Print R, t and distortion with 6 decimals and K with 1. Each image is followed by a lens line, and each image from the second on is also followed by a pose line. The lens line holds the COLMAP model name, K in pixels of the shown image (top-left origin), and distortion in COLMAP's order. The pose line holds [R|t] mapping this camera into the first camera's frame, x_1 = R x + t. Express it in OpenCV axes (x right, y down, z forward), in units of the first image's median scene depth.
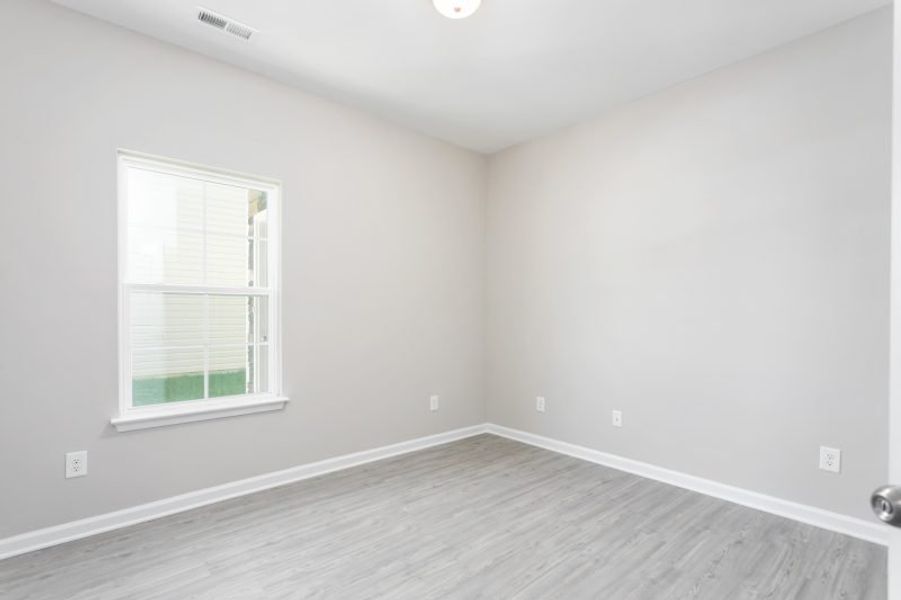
lens RADIAL K [[430.6, 0, 452.4], [0, 430.6, 306.5], [0, 0, 1]] dist [0.006179, 0.001873]
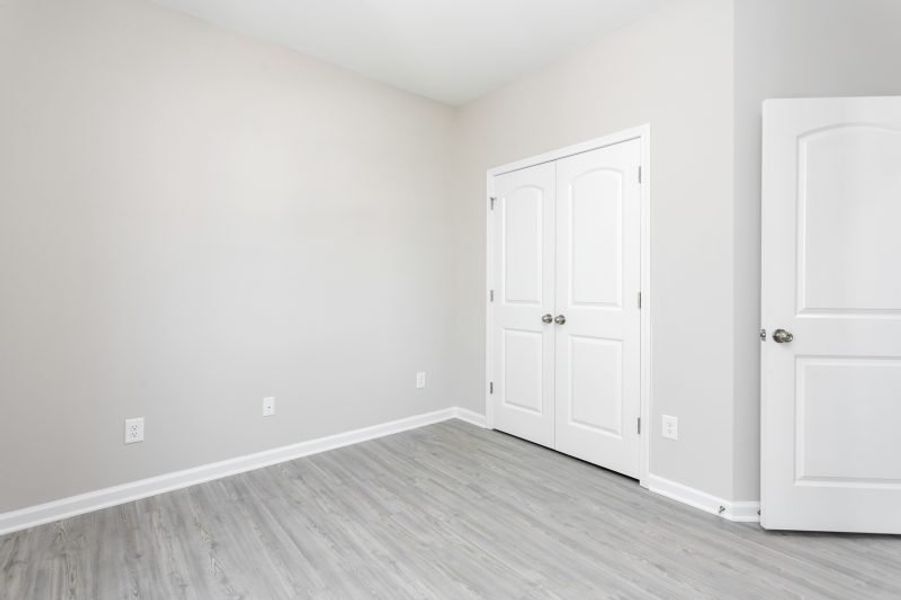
lens RADIAL K [[430.6, 0, 455.7], [0, 430.6, 295.7], [0, 0, 1]] dist [0.006179, 0.001873]
pose [[0.042888, -0.030044, 0.998628, -0.530980], [-0.020071, 0.999320, 0.030927, 0.011901], [-0.998878, -0.021370, 0.042256, 0.728115]]
